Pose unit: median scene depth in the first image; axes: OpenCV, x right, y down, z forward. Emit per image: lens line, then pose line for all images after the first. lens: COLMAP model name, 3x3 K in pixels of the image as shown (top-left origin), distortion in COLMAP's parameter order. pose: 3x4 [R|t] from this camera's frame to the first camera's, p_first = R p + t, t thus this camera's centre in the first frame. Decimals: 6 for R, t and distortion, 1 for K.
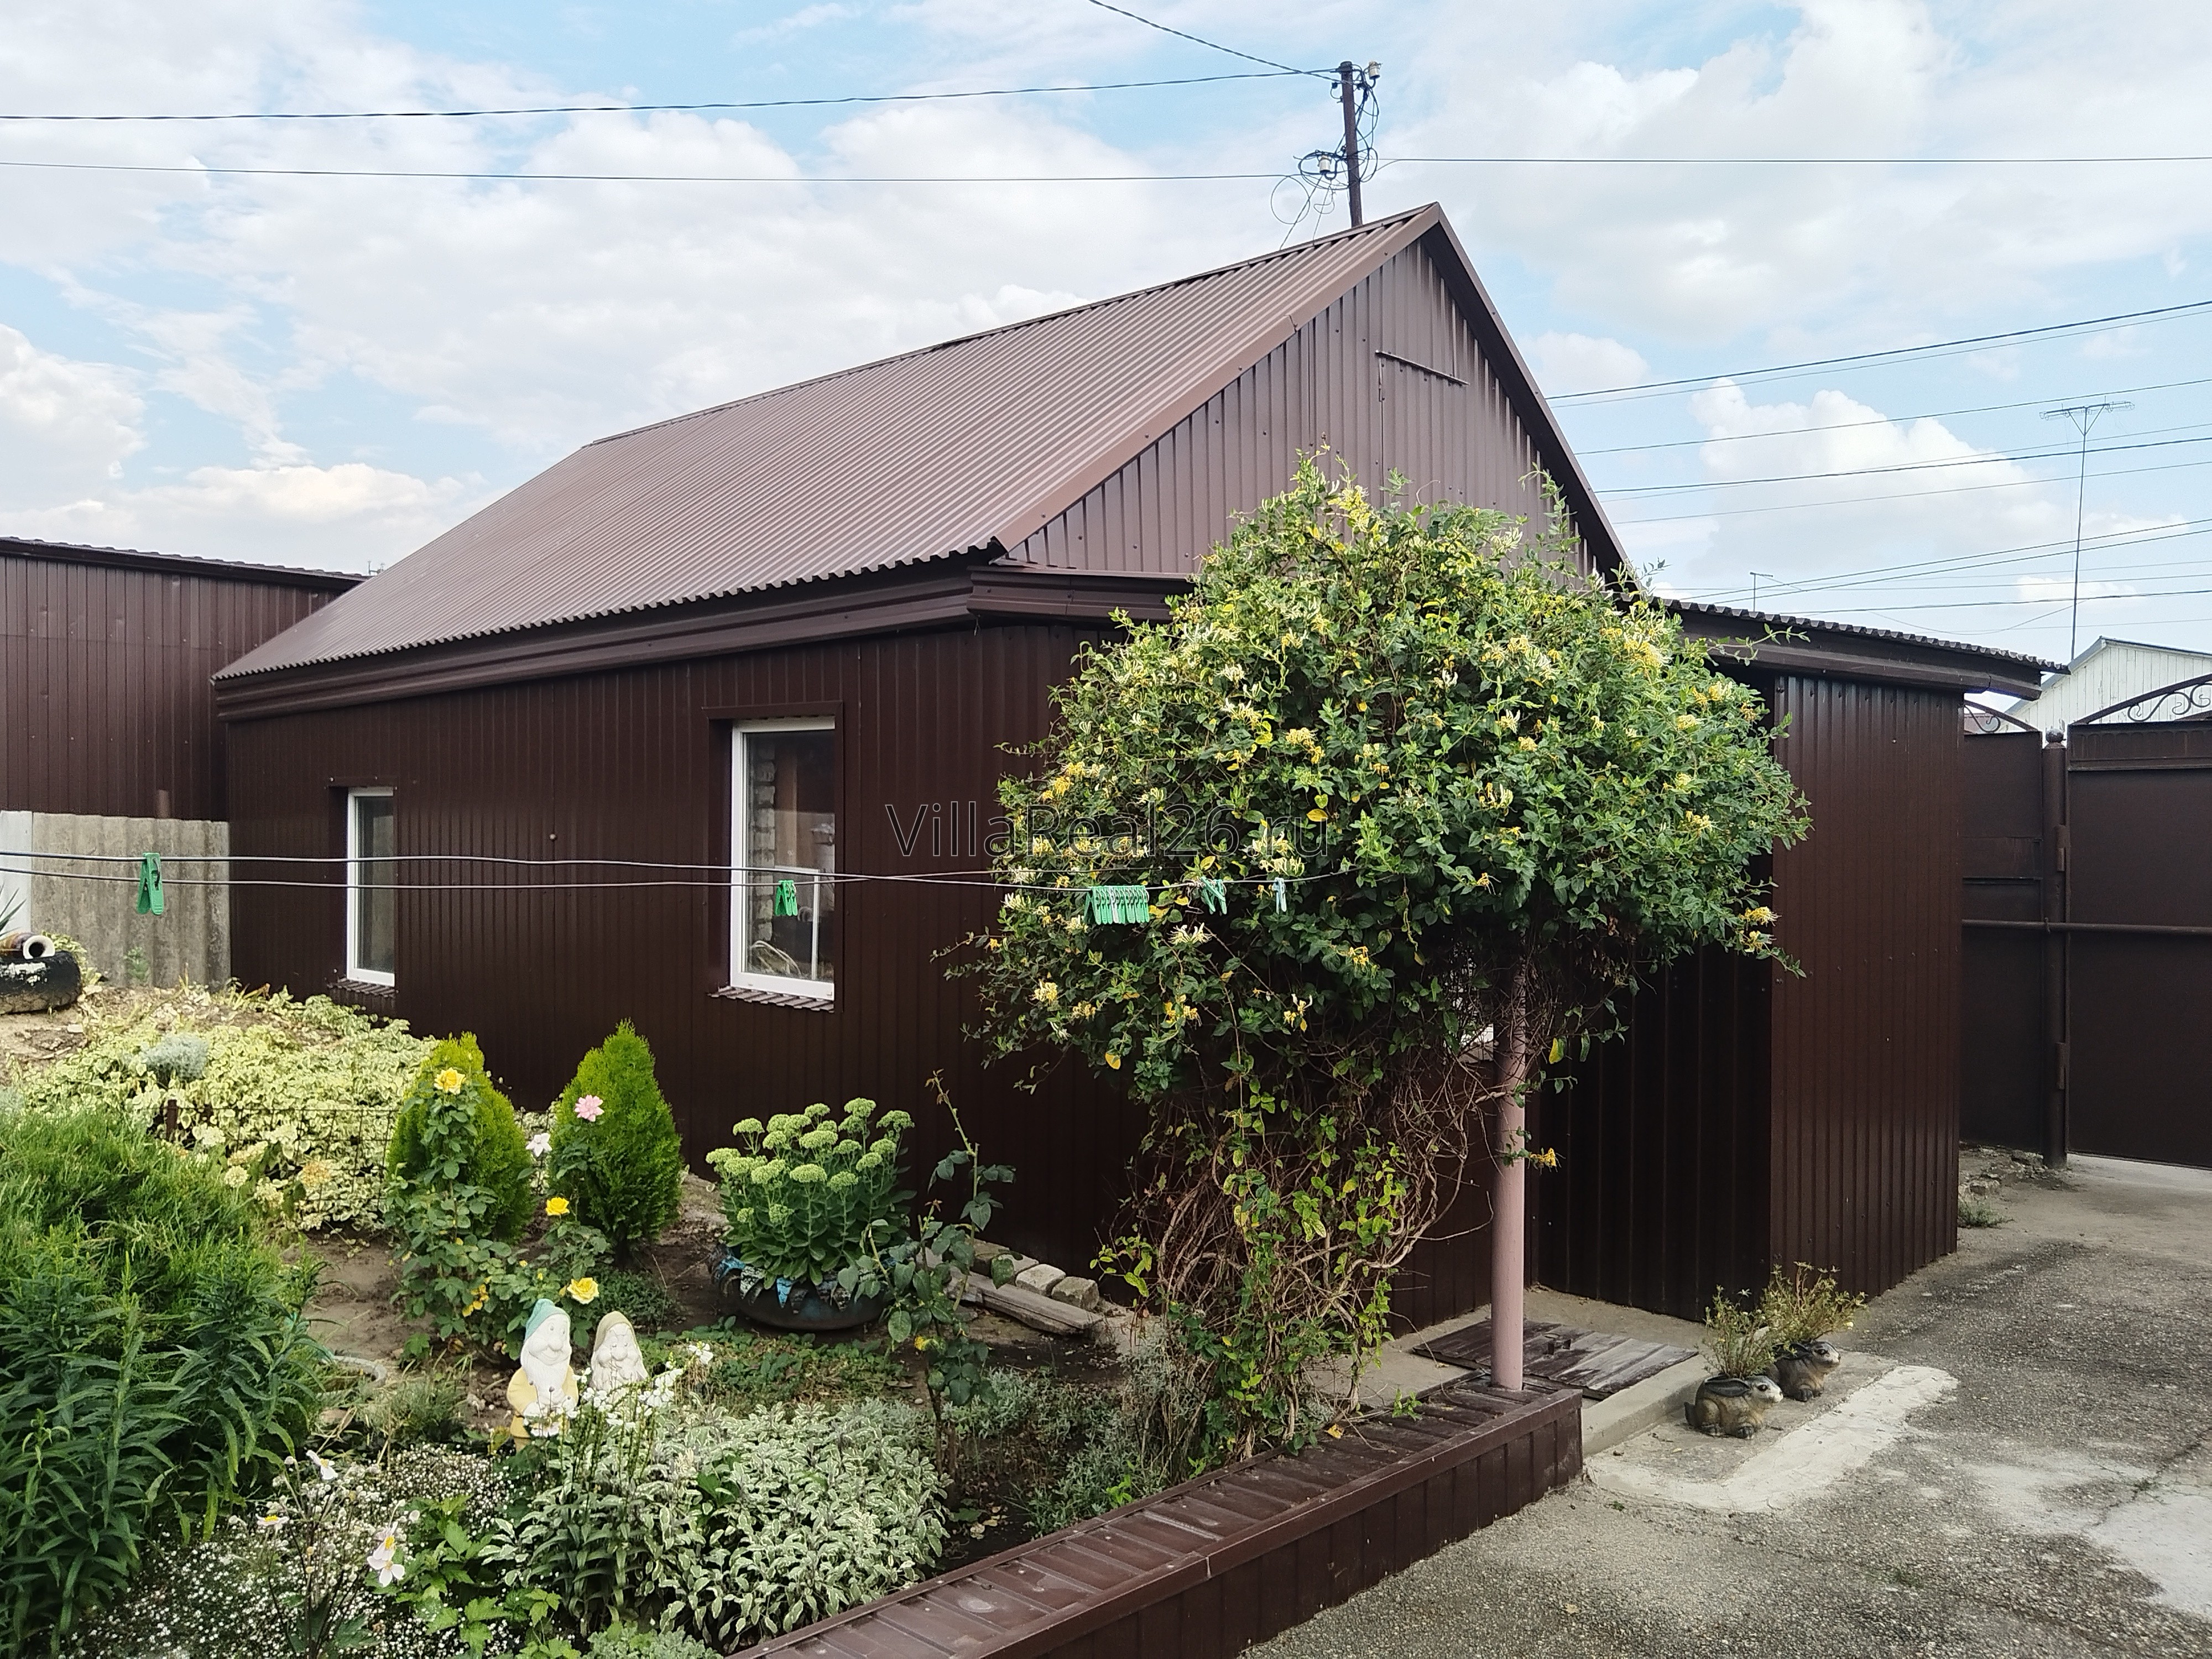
lens RADIAL K [[1684.8, 0, 1103.2], [0, 1684.8, 829.1], [0, 0, 1]] dist [-0.005544, -0.000996]
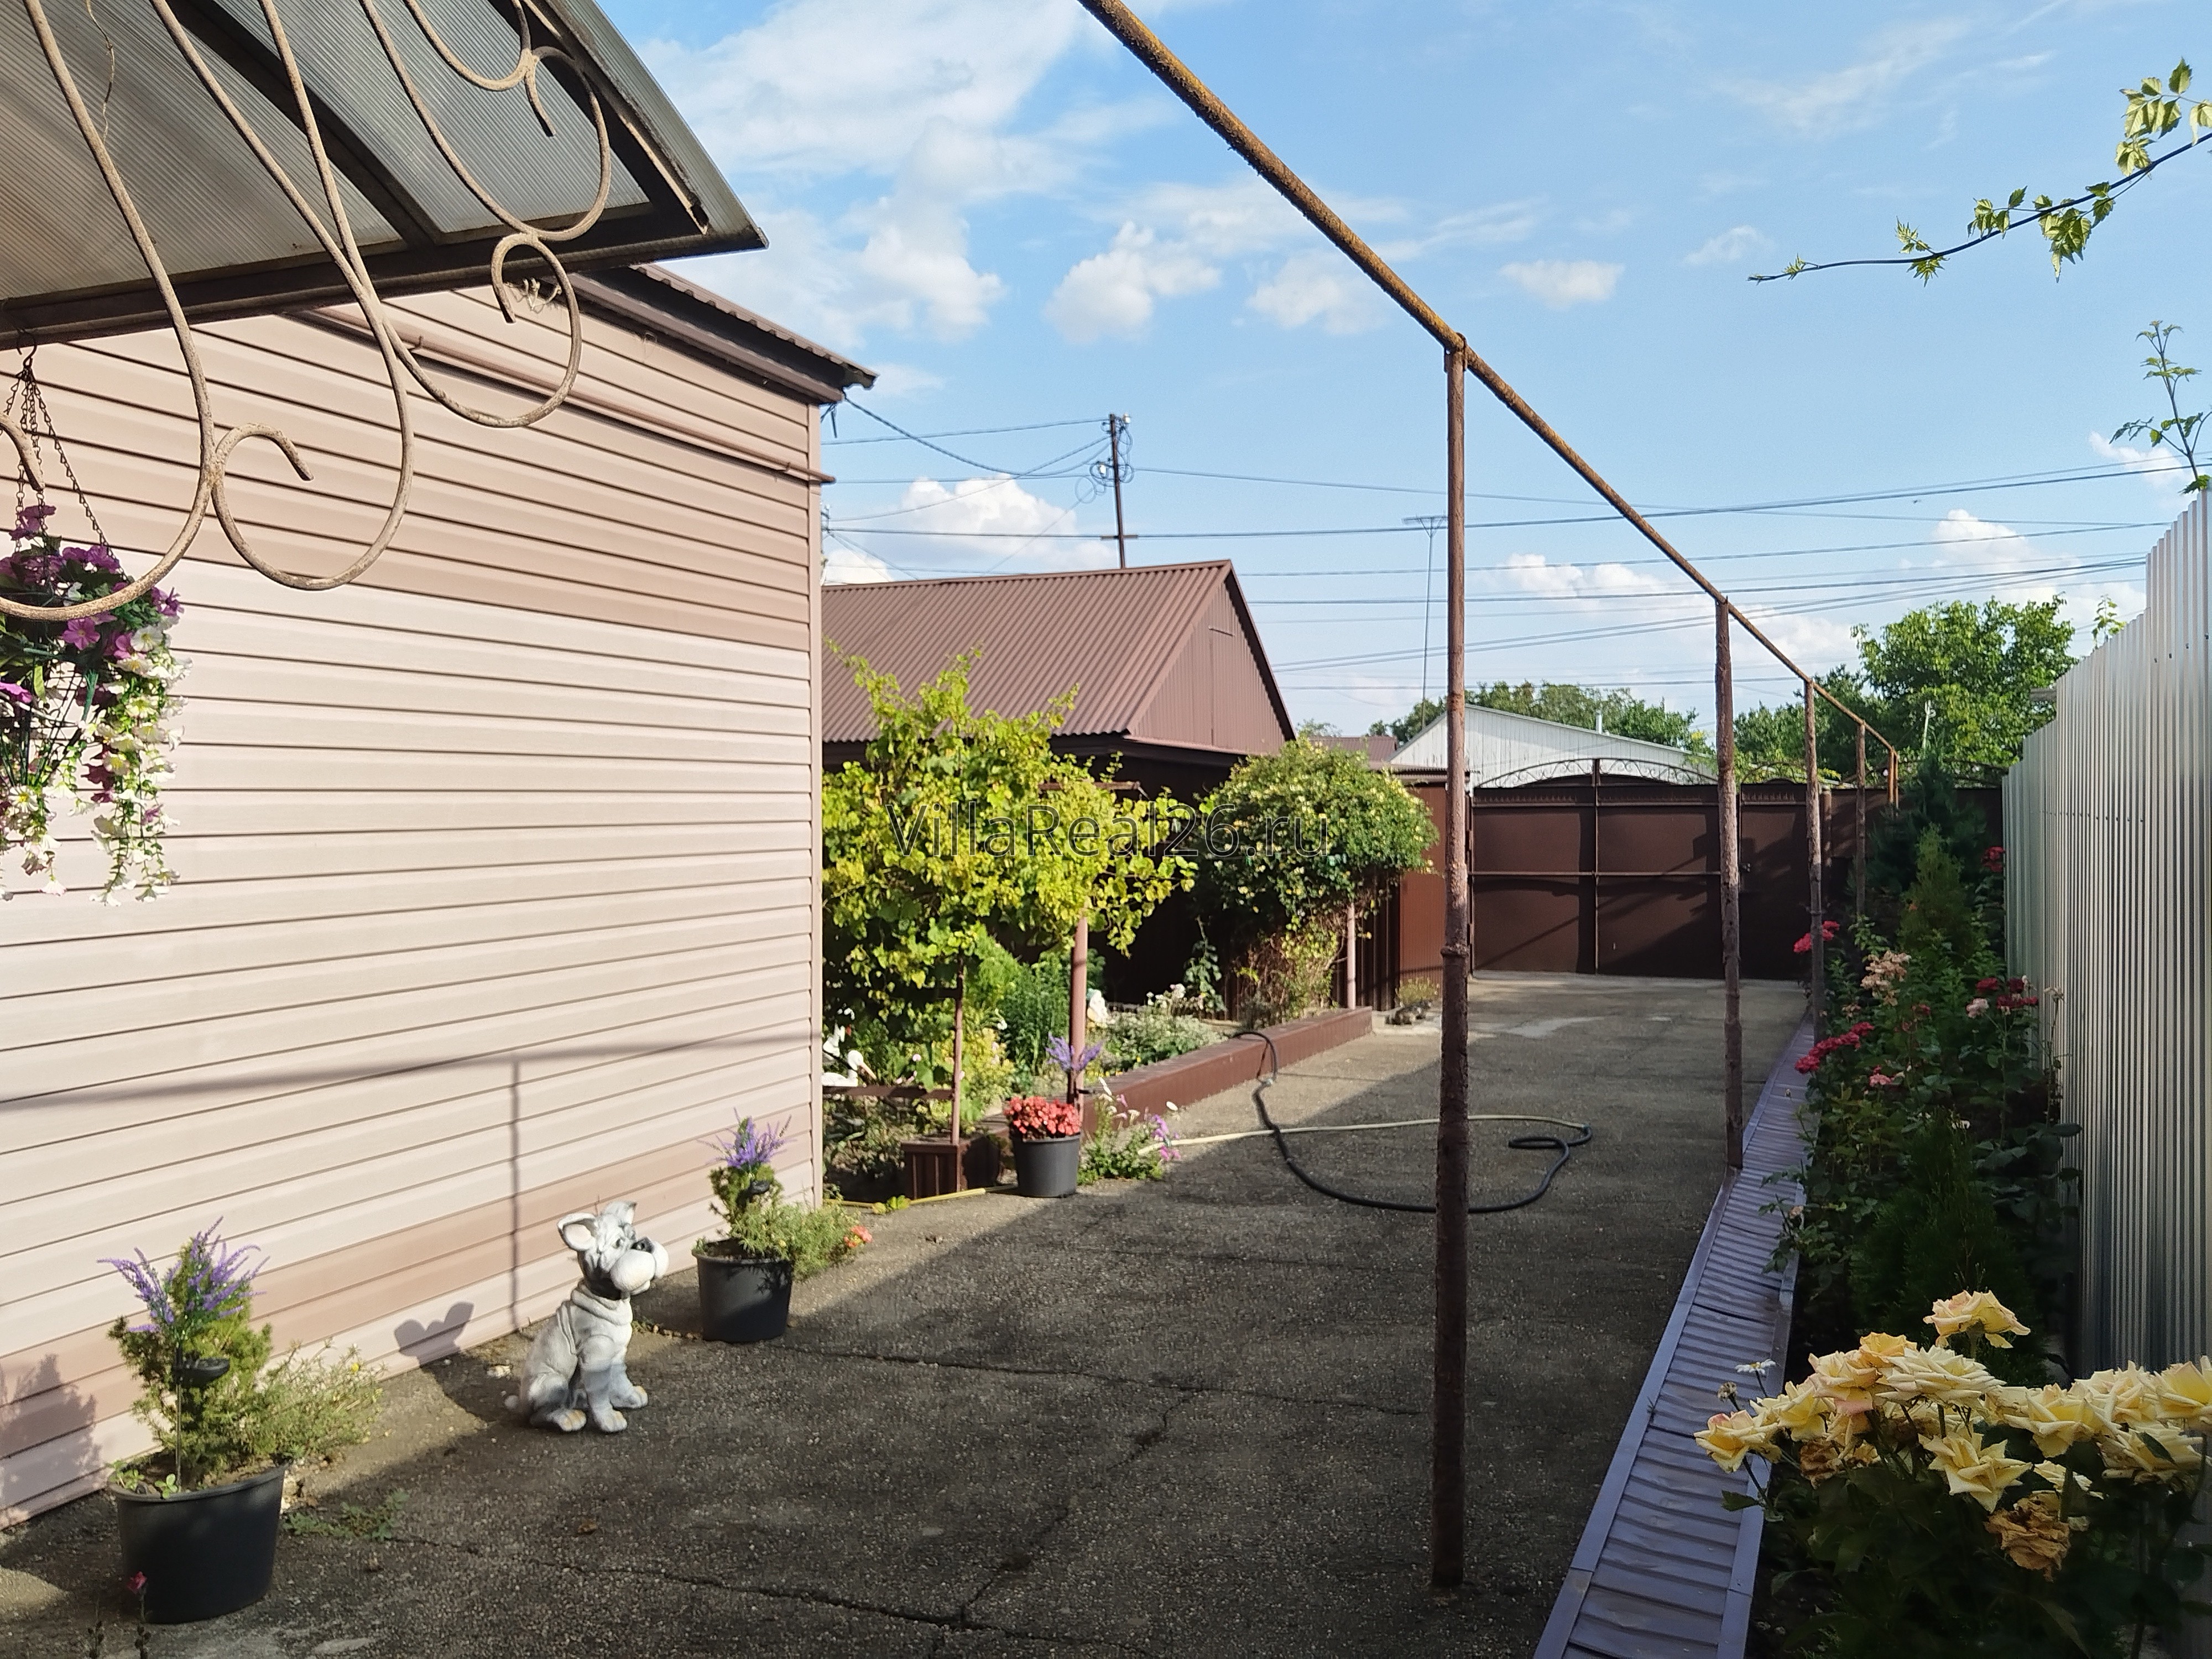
lens RADIAL K [[1717.9, 0, 1100.4], [0, 1717.9, 830.8], [0, 0, 1]] dist [-0.002573, 0.000704]
pose [[0.940935, -0.003205, 0.338572, -1.327055], [0.003972, 0.999991, -0.001571, -0.015821], [-0.338564, 0.002823, 0.940939, -1.957715]]
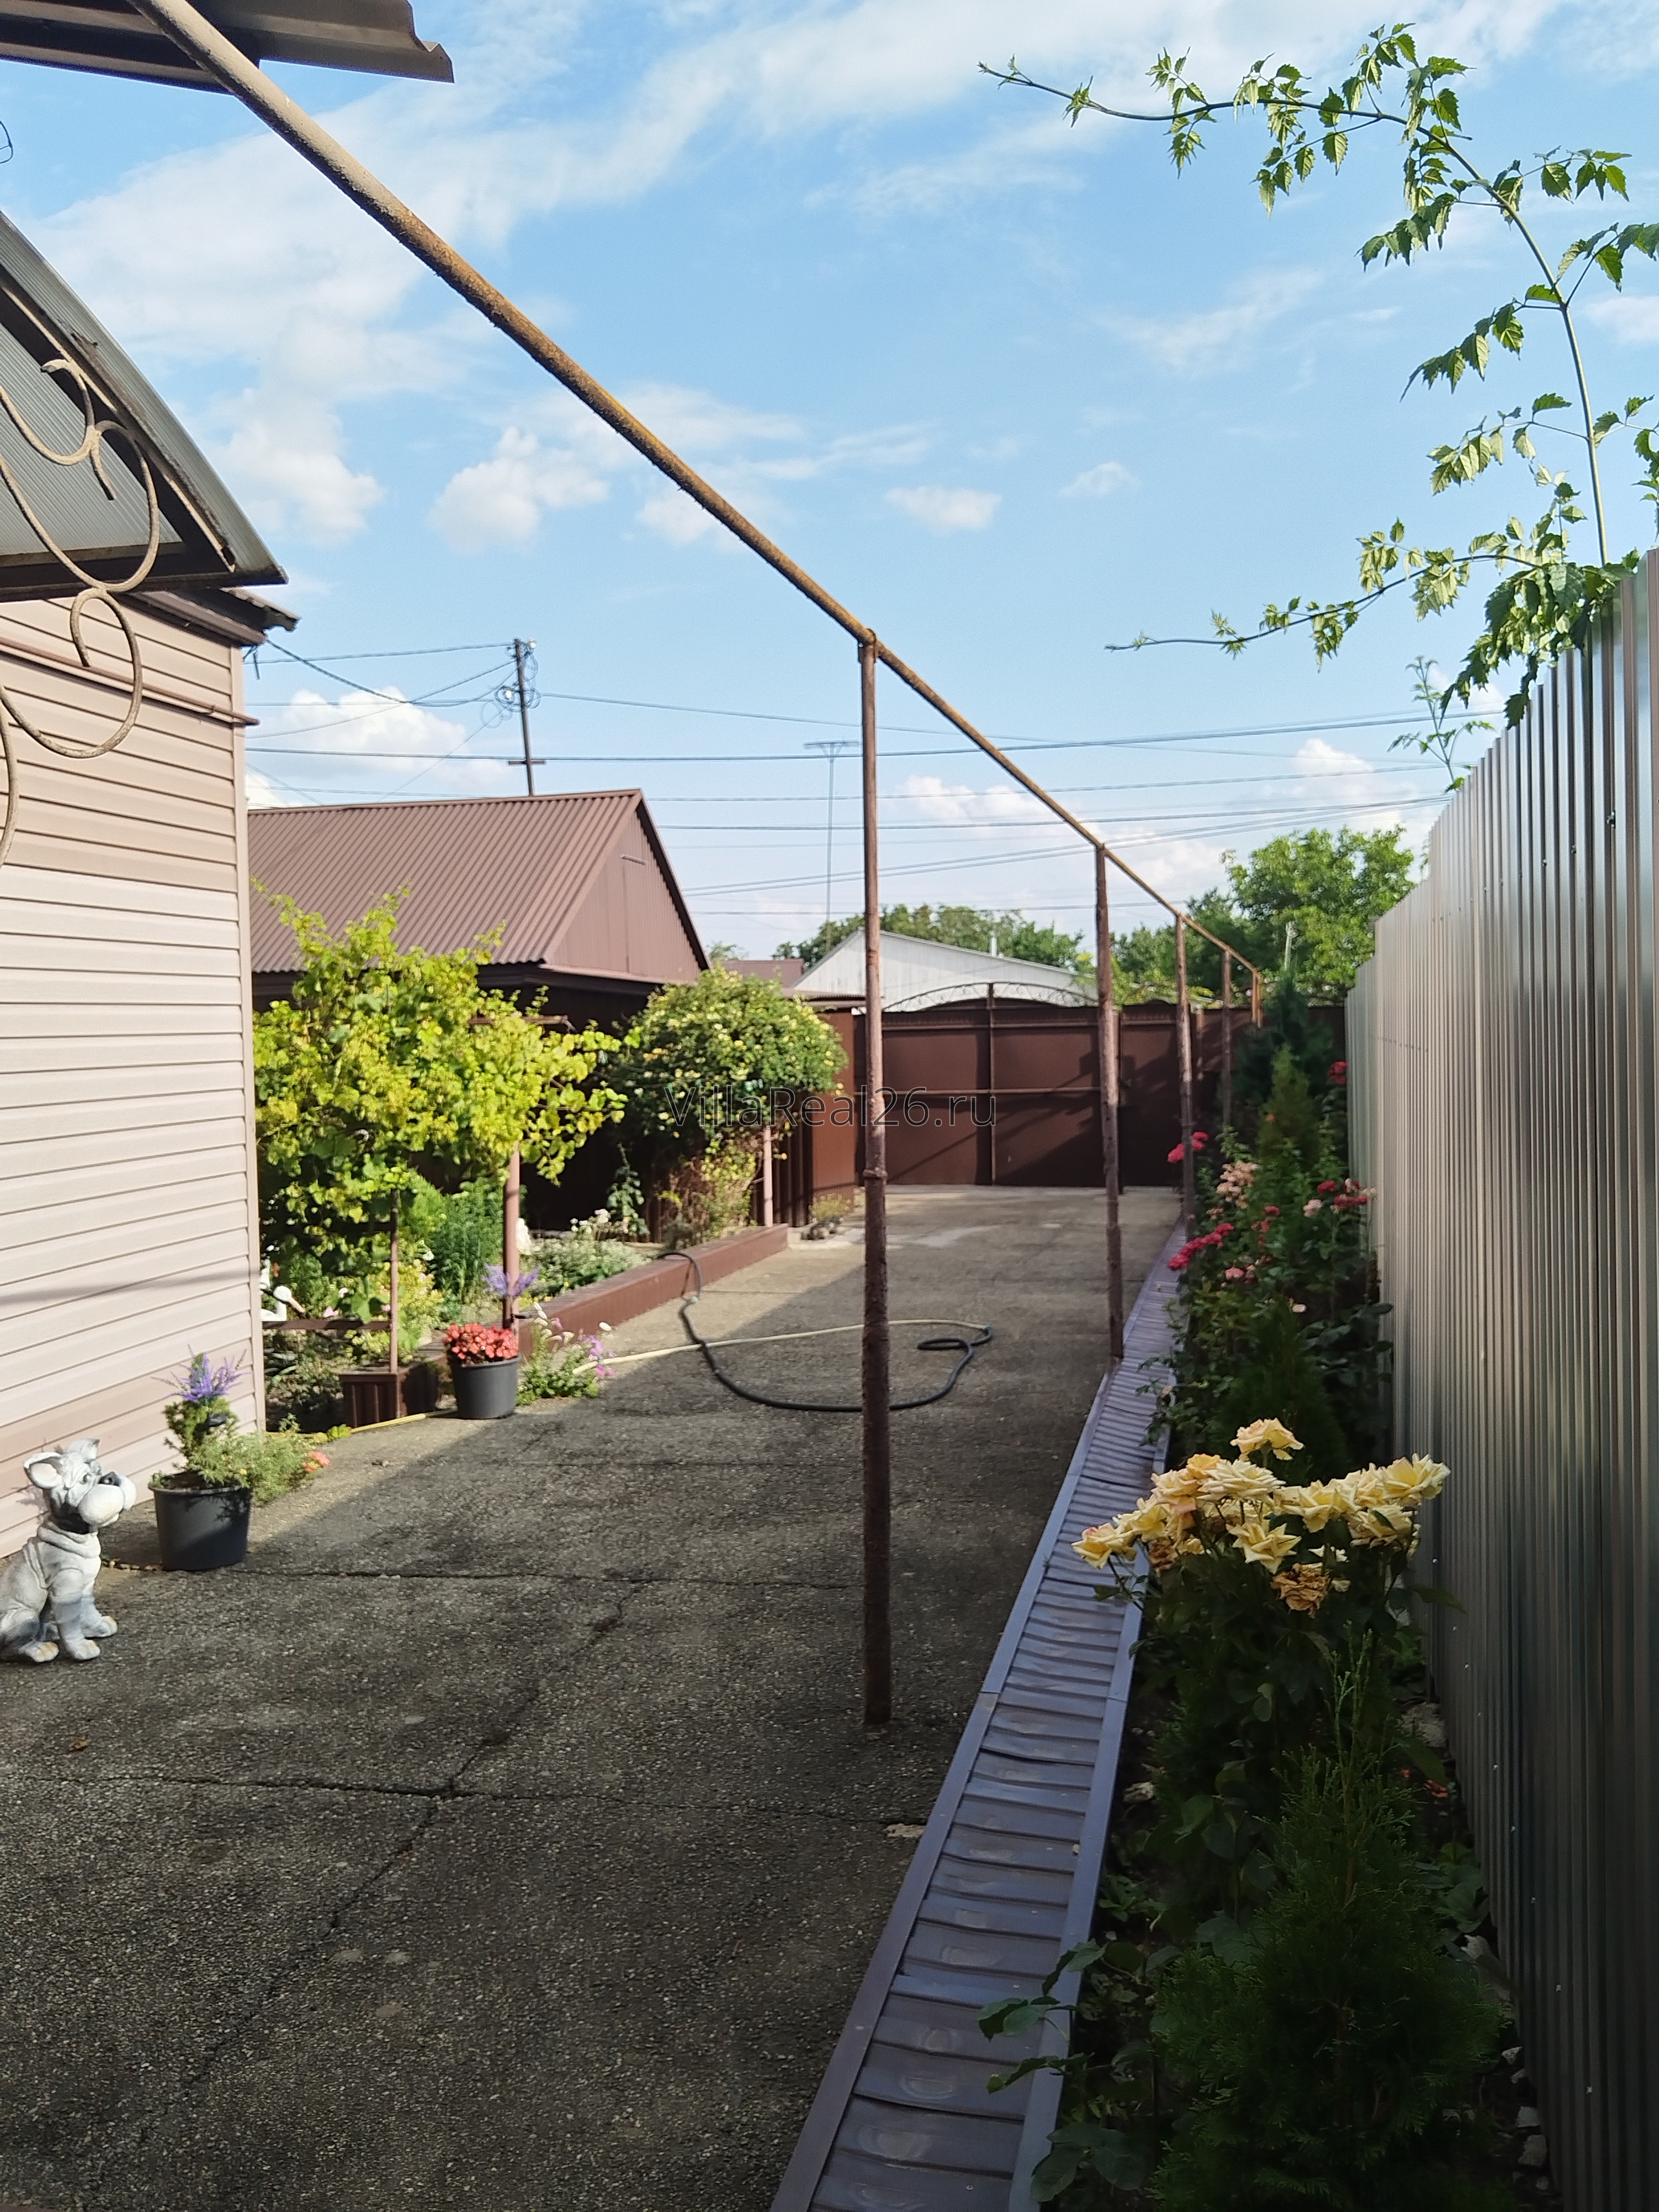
lens RADIAL K [[1731.1, 0, 829.5], [0, 1731.1, 1106.0], [0, 0, 1]] dist [0.001695, -0.008823]
pose [[0.861245, -0.034194, 0.507039, -1.403255], [0.020549, 0.999261, 0.032486, -0.030316], [-0.507775, -0.017559, 0.861311, -2.062526]]
